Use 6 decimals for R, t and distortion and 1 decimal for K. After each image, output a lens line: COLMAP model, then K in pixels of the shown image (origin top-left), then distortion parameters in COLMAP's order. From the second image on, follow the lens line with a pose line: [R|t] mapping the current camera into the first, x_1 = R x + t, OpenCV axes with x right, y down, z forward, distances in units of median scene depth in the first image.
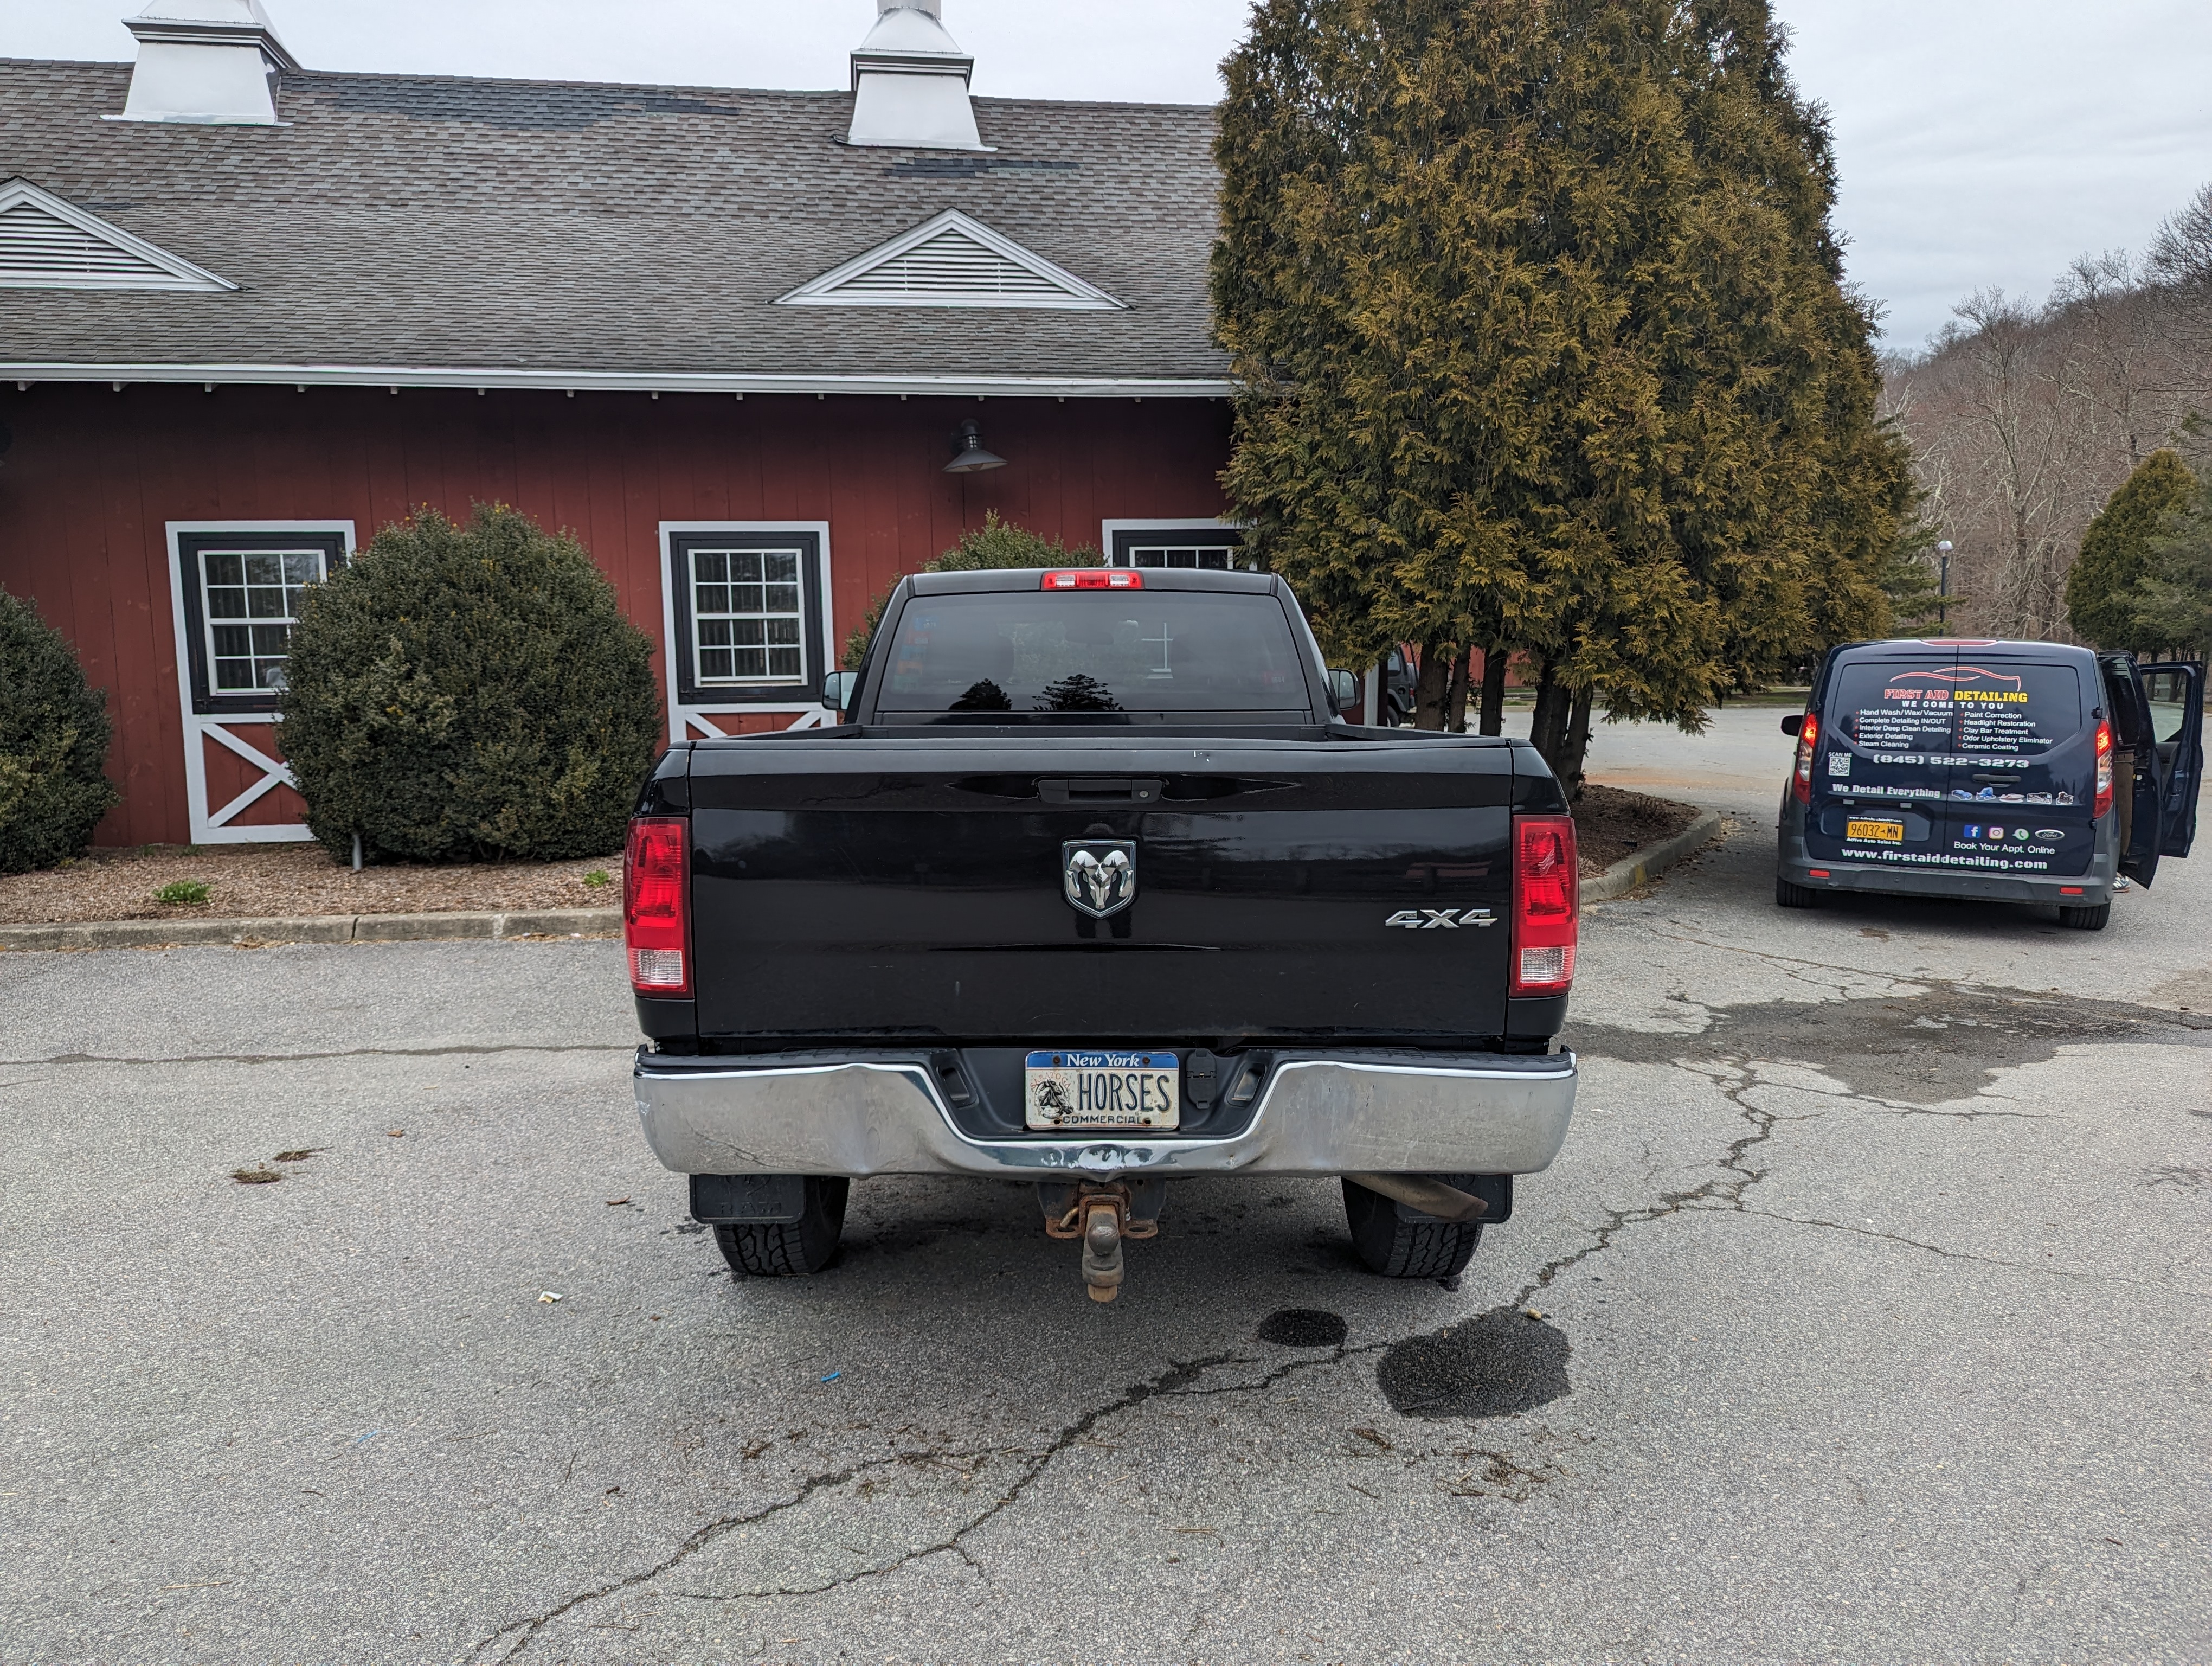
lens RADIAL K [[1534.0, 0, 1109.1], [0, 1534.0, 830.2], [0, 0, 1]] dist [0.053217, -0.026657]
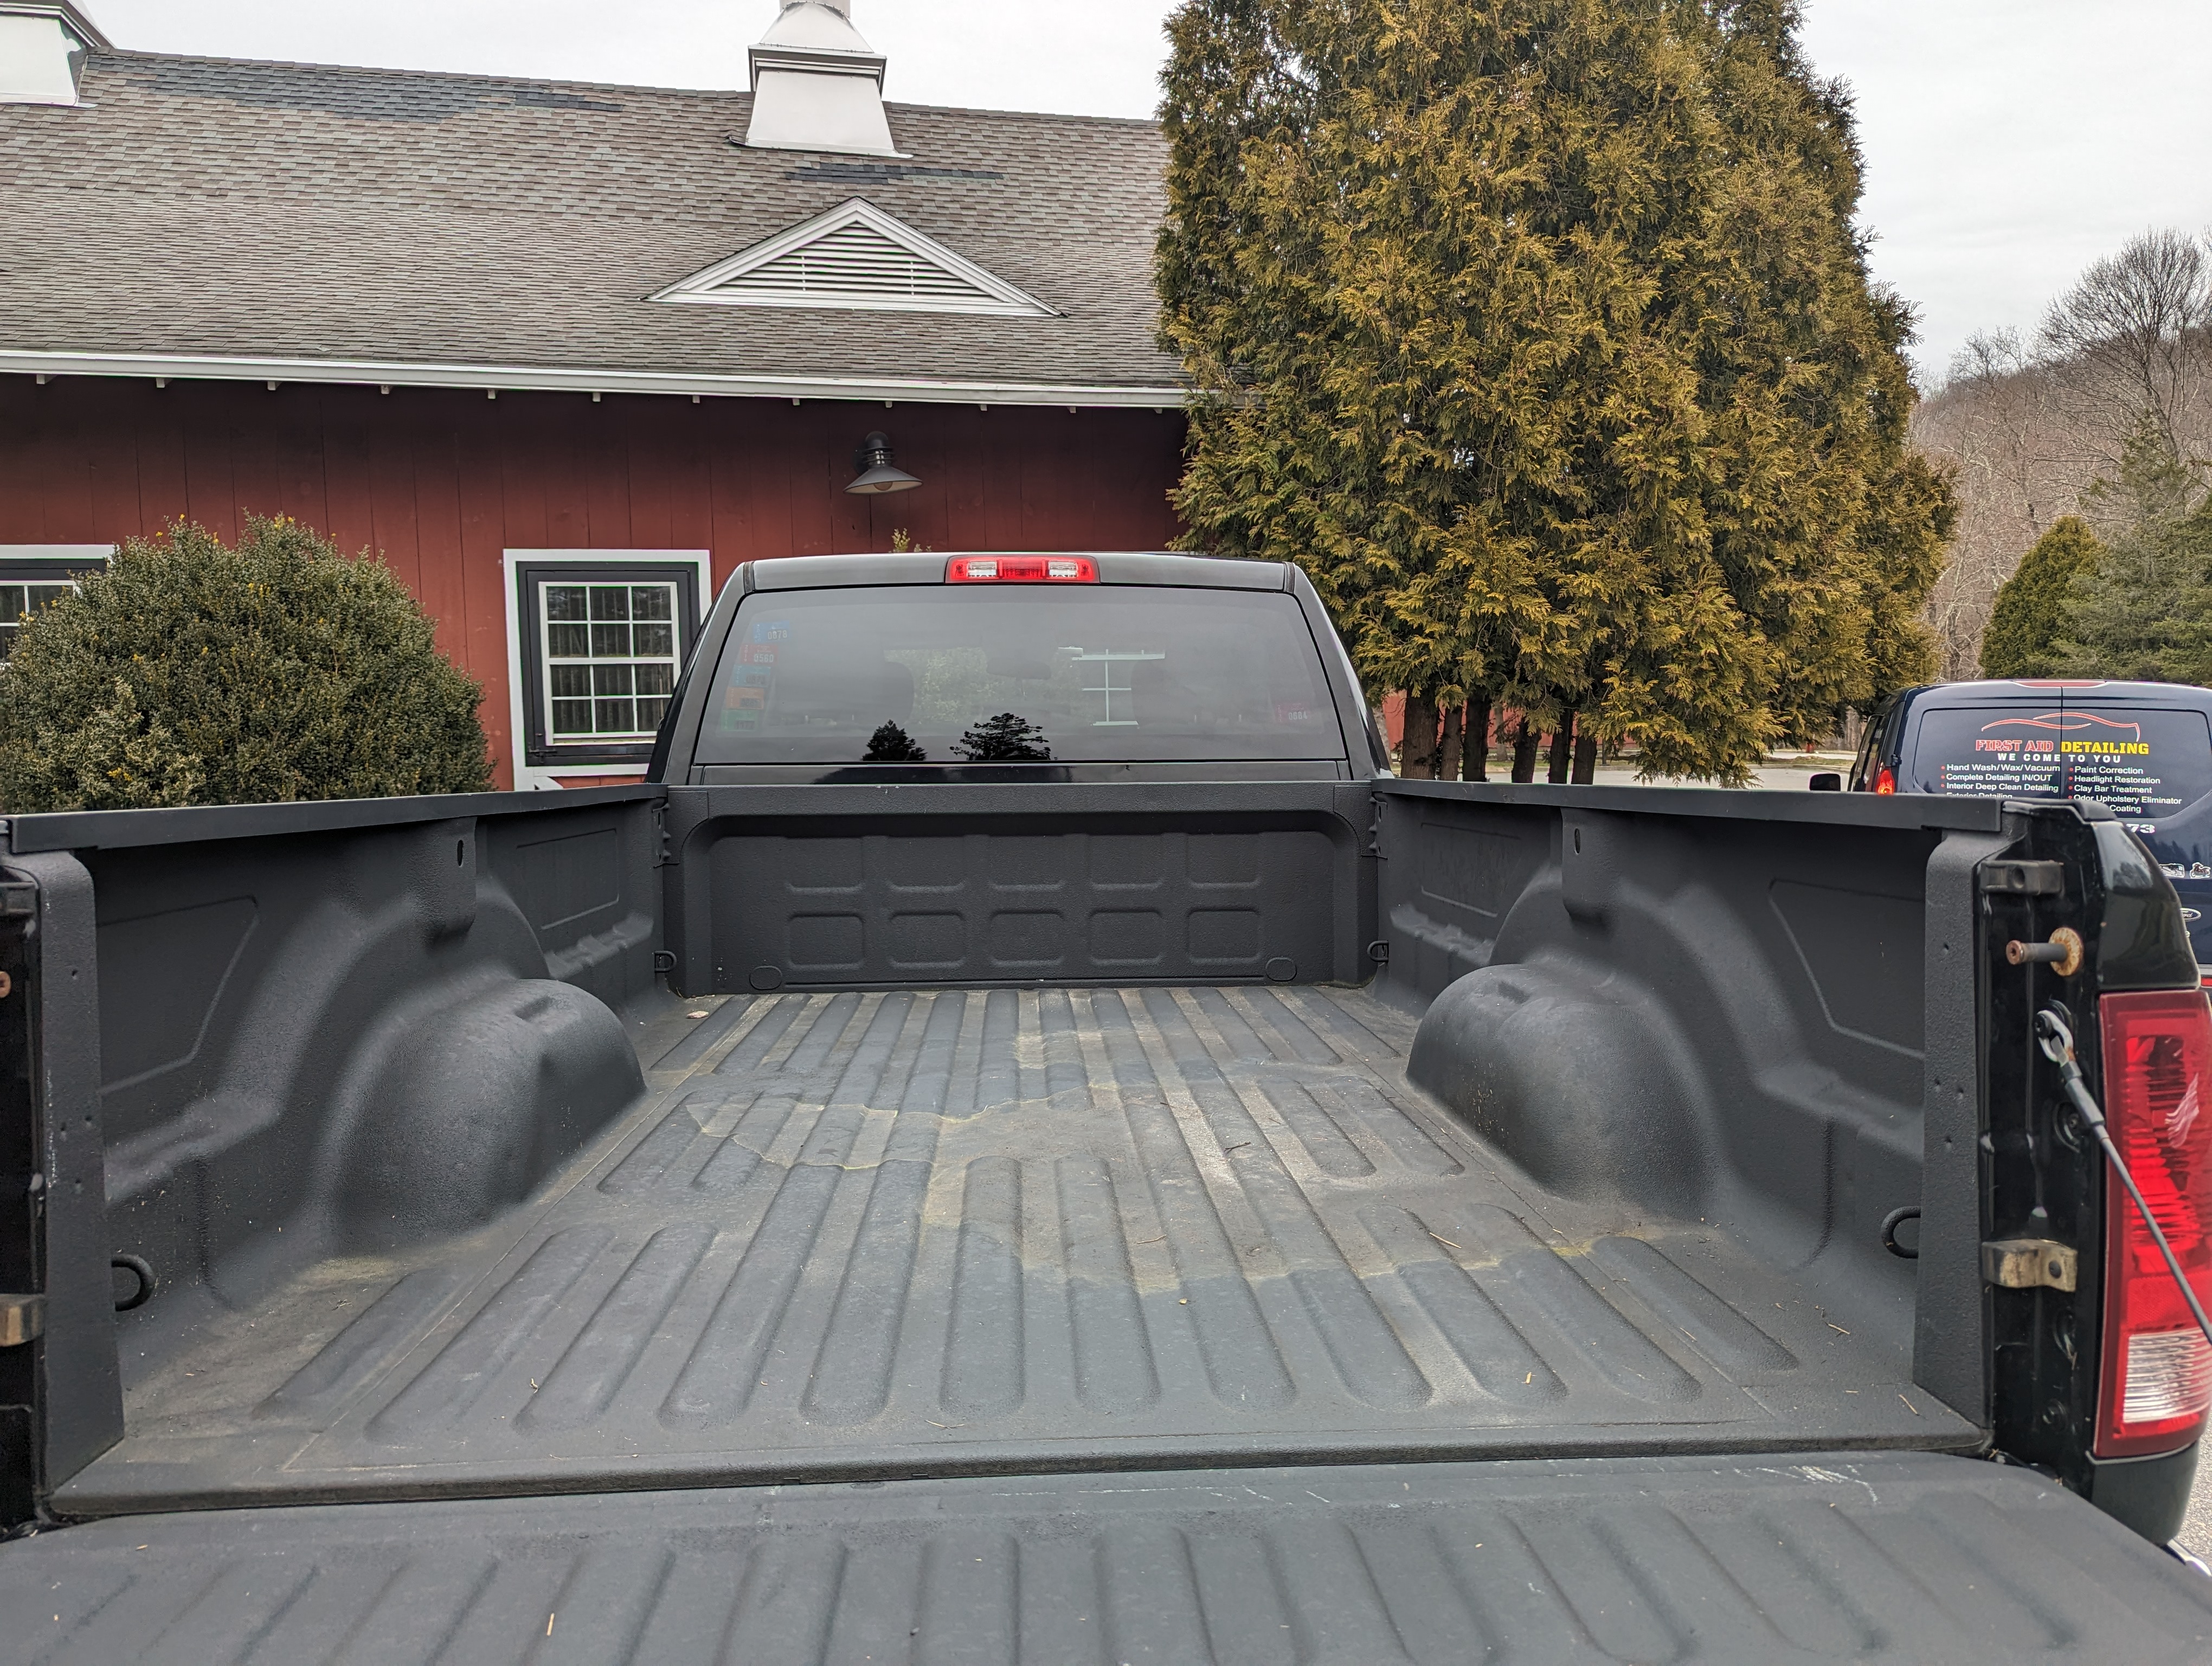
lens RADIAL K [[1534.0, 0, 1099.7], [0, 1534.0, 821.9], [0, 0, 1]] dist [0.053217, -0.026657]
pose [[0.999180, -0.006739, 0.039933, -0.002407], [0.008609, 0.998865, -0.046844, -0.010276], [-0.039572, 0.047150, 0.998104, 0.166690]]
